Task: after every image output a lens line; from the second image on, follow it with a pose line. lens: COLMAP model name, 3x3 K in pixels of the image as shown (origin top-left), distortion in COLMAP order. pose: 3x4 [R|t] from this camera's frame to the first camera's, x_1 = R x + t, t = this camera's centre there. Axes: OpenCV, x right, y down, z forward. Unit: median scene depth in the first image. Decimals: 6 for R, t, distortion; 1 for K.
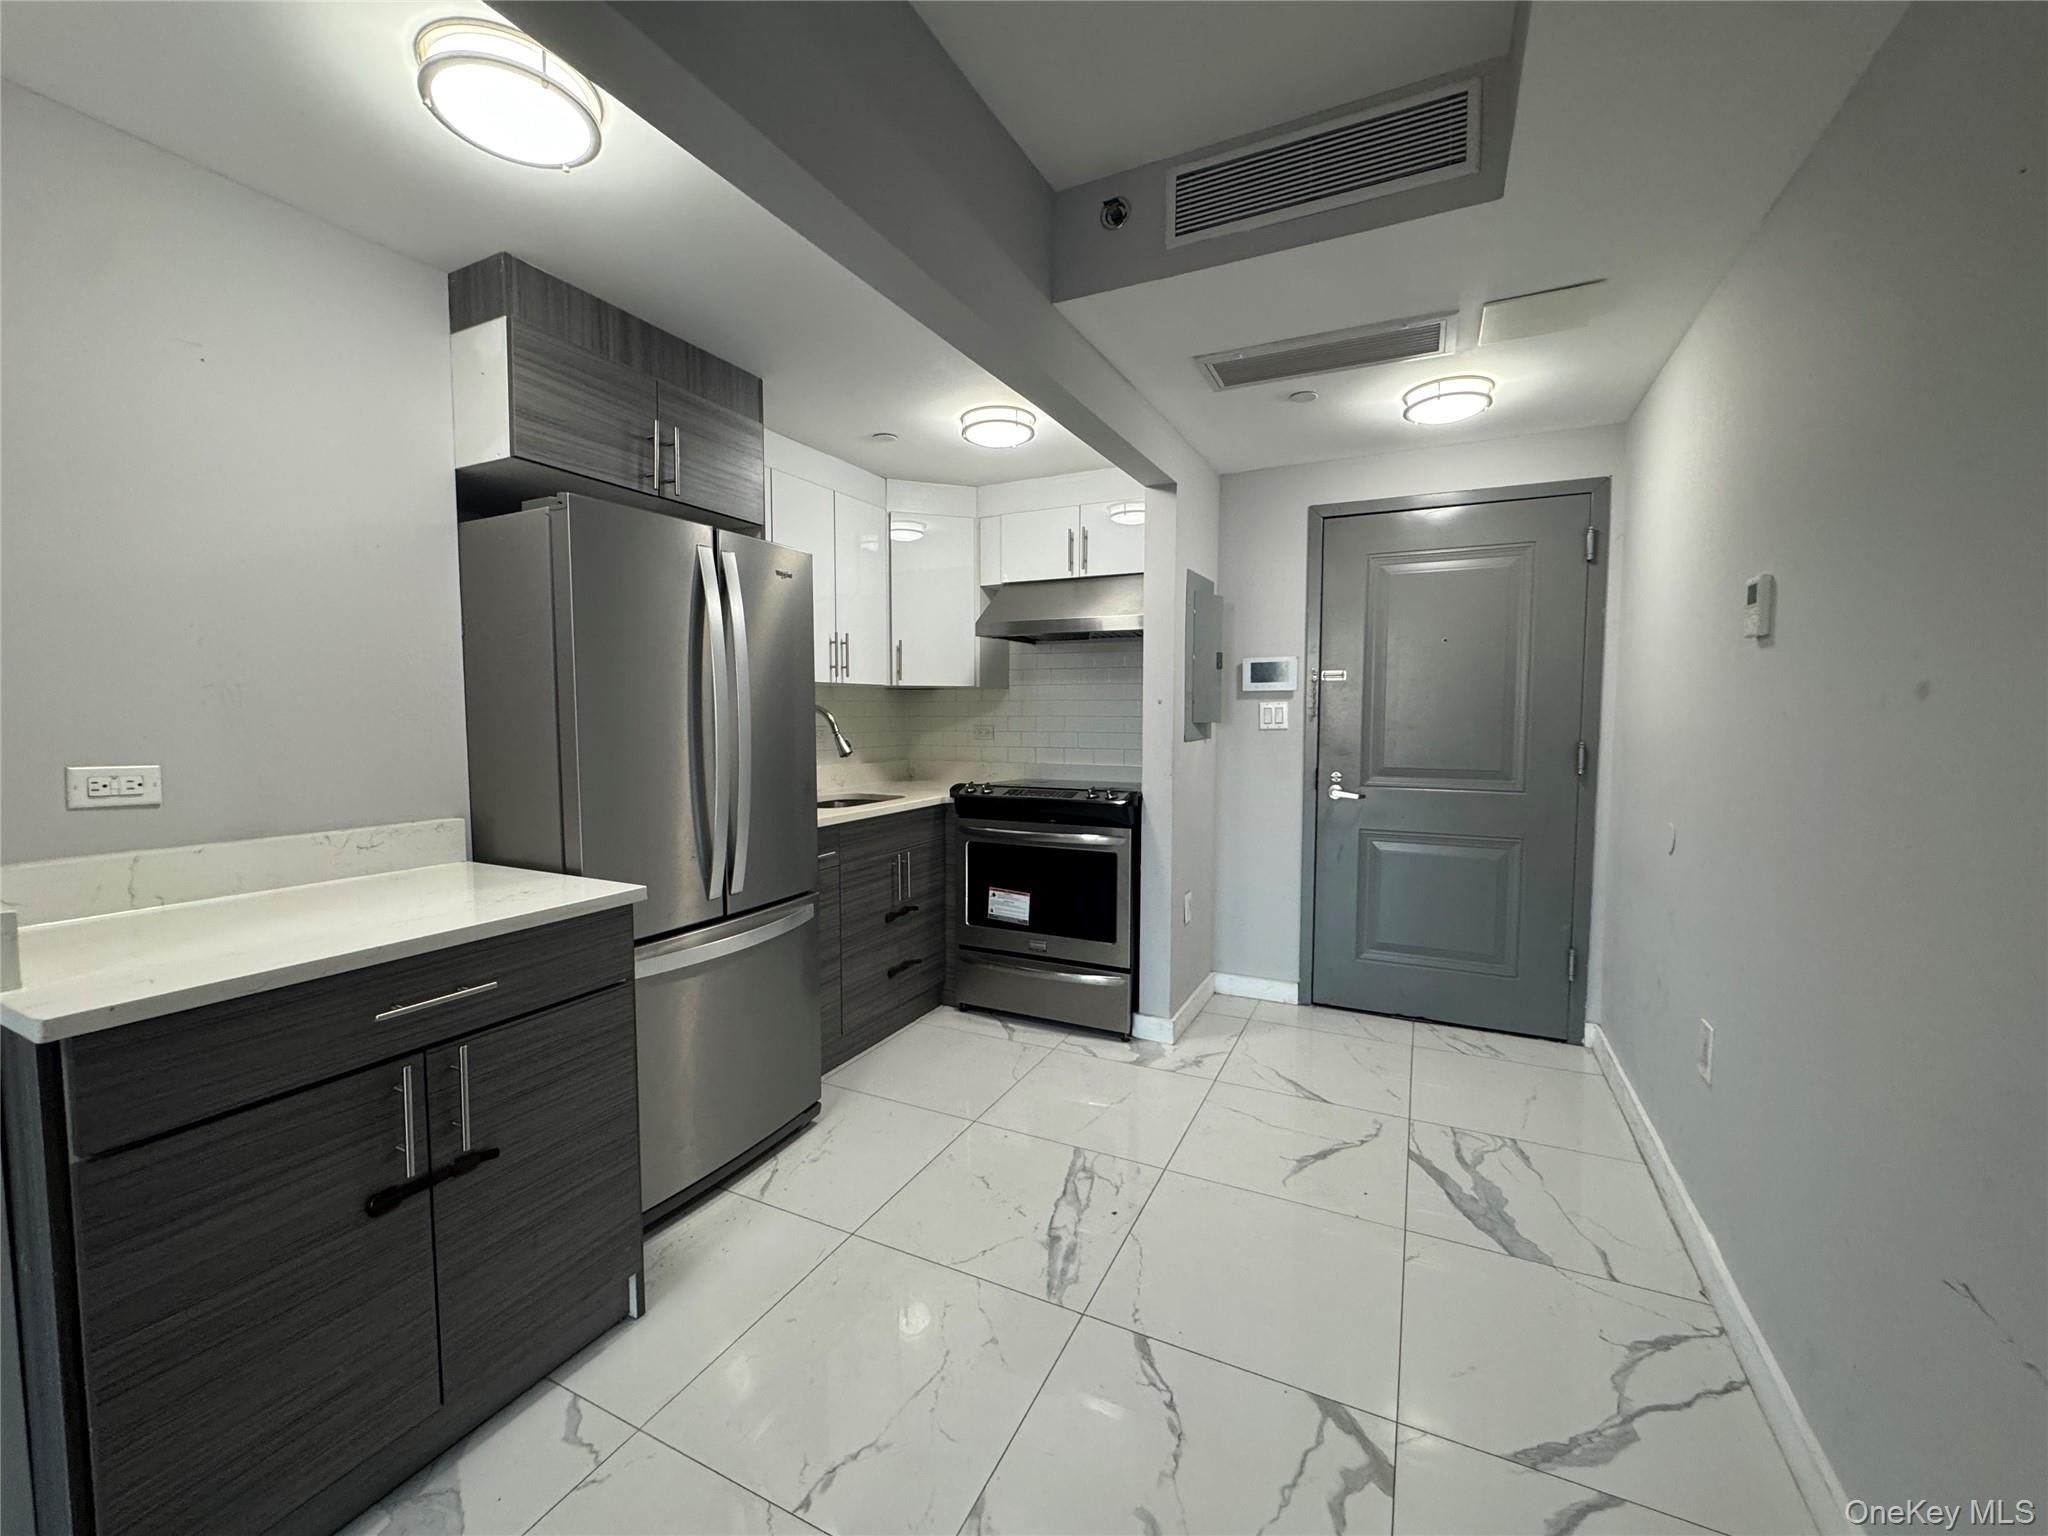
lens RADIAL K [[821.2, 0, 1027.2], [0, 821.2, 764.0], [0, 0, 1]] dist [-0.009258, 0.001830]
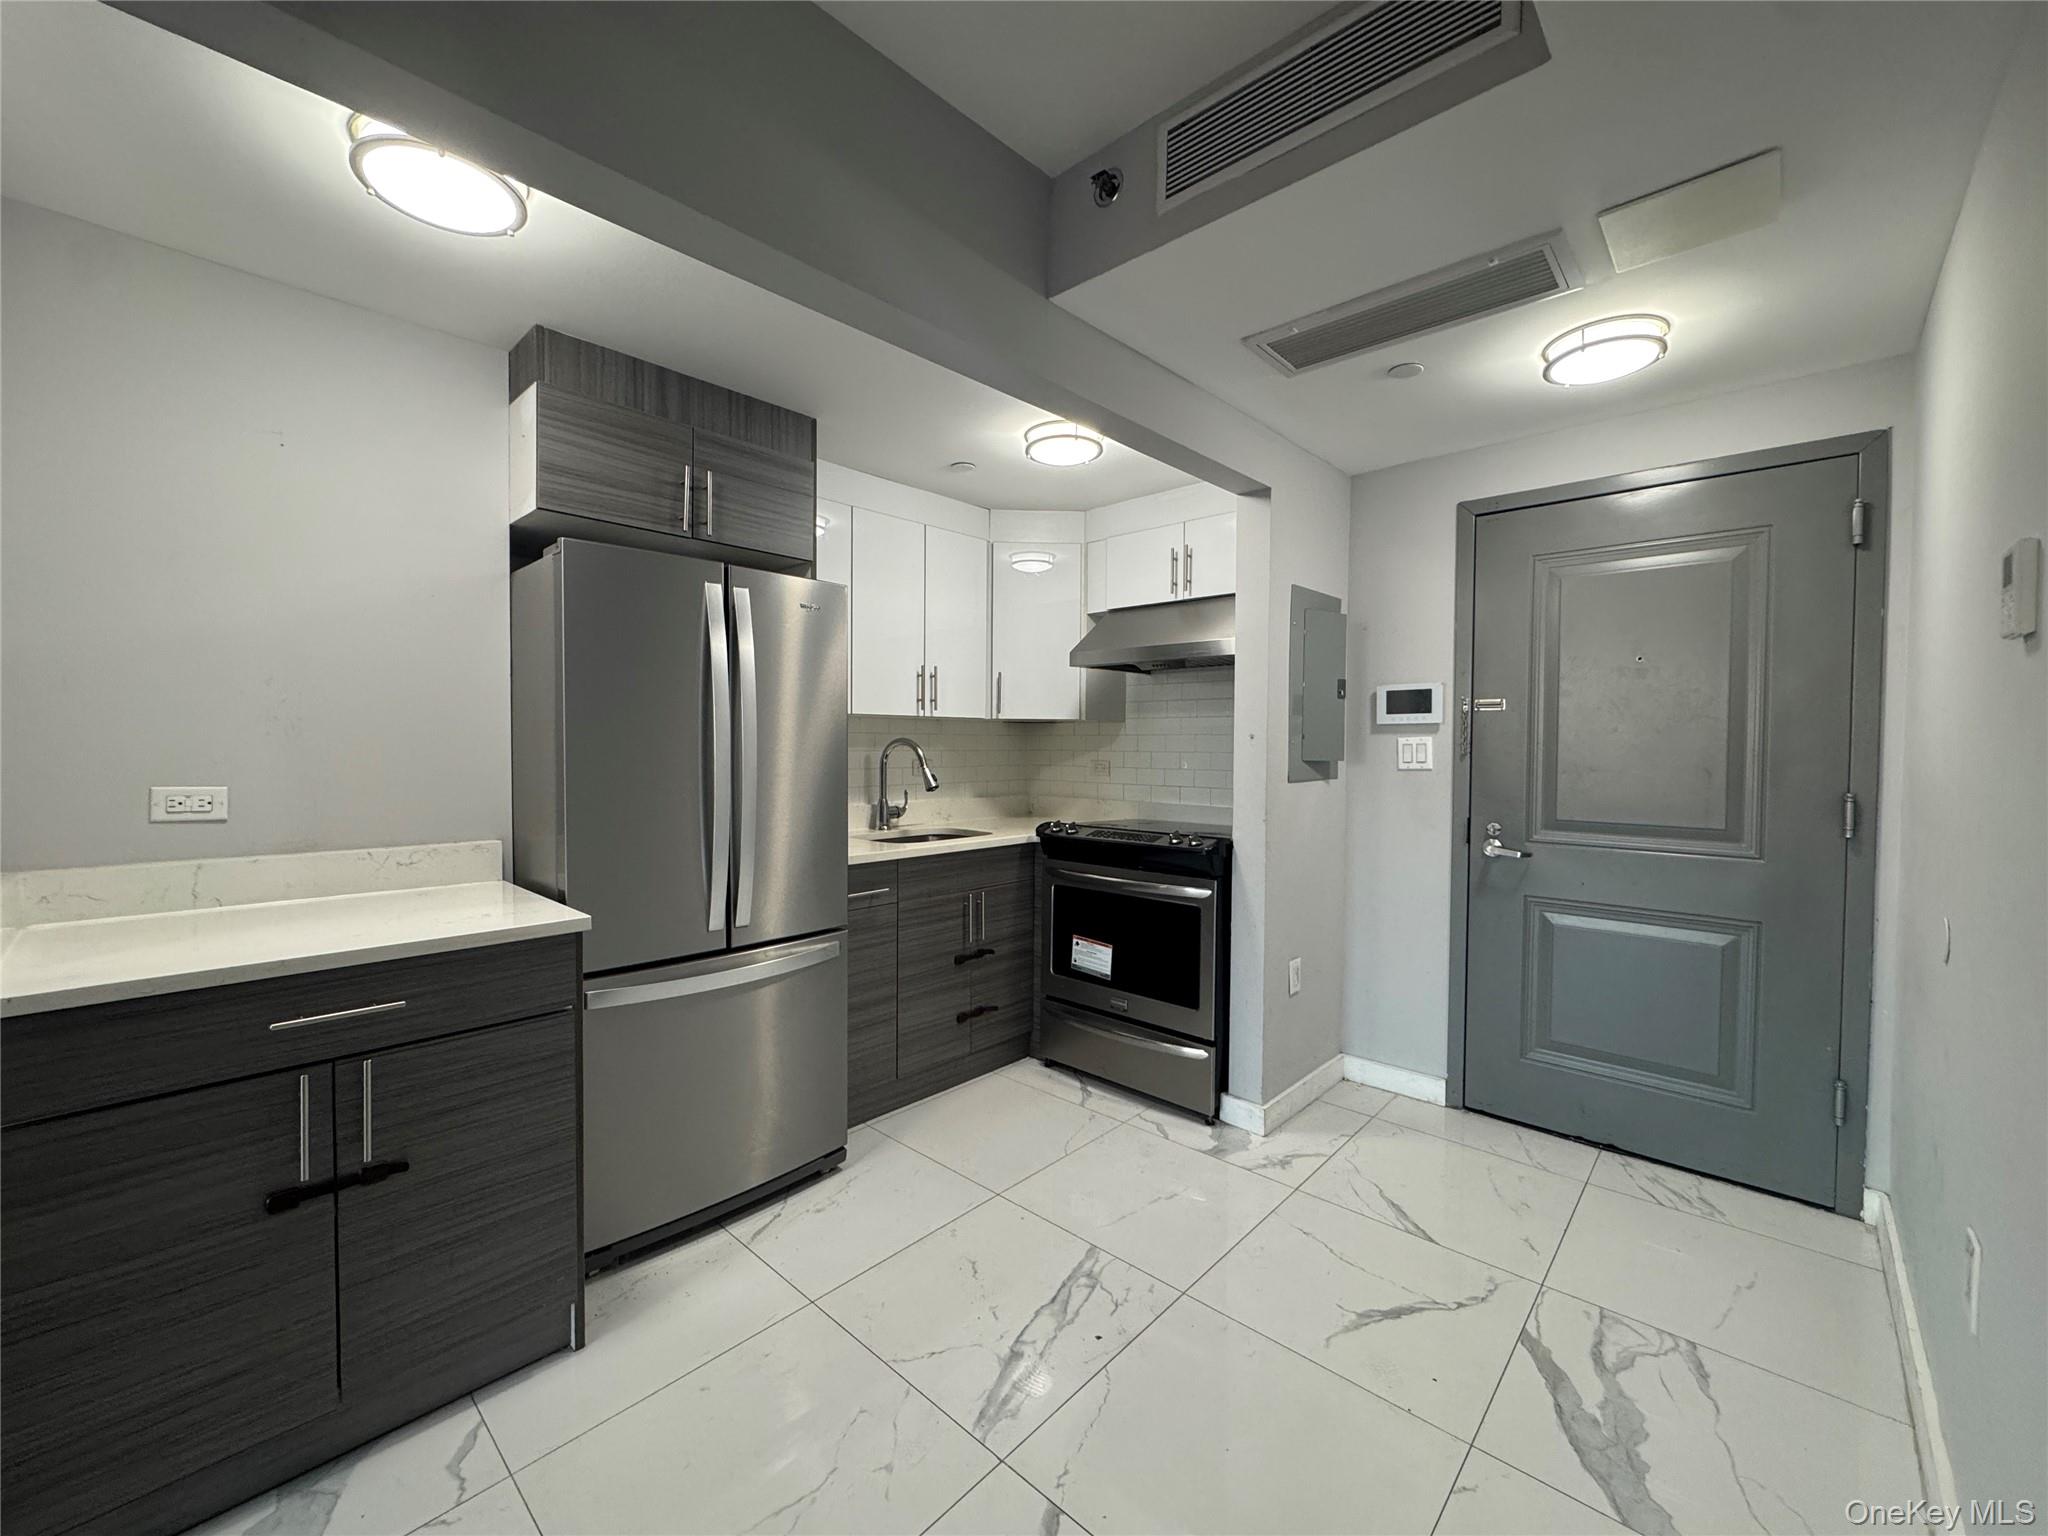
lens RADIAL K [[821.2, 0, 1024.3], [0, 821.2, 764.1], [0, 0, 1]] dist [-0.009258, 0.001830]
pose [[0.957545, 0.013130, -0.287985, 0.223153], [-0.024733, 0.999021, -0.036689, -0.010023], [0.287221, 0.042254, 0.956932, 0.117909]]
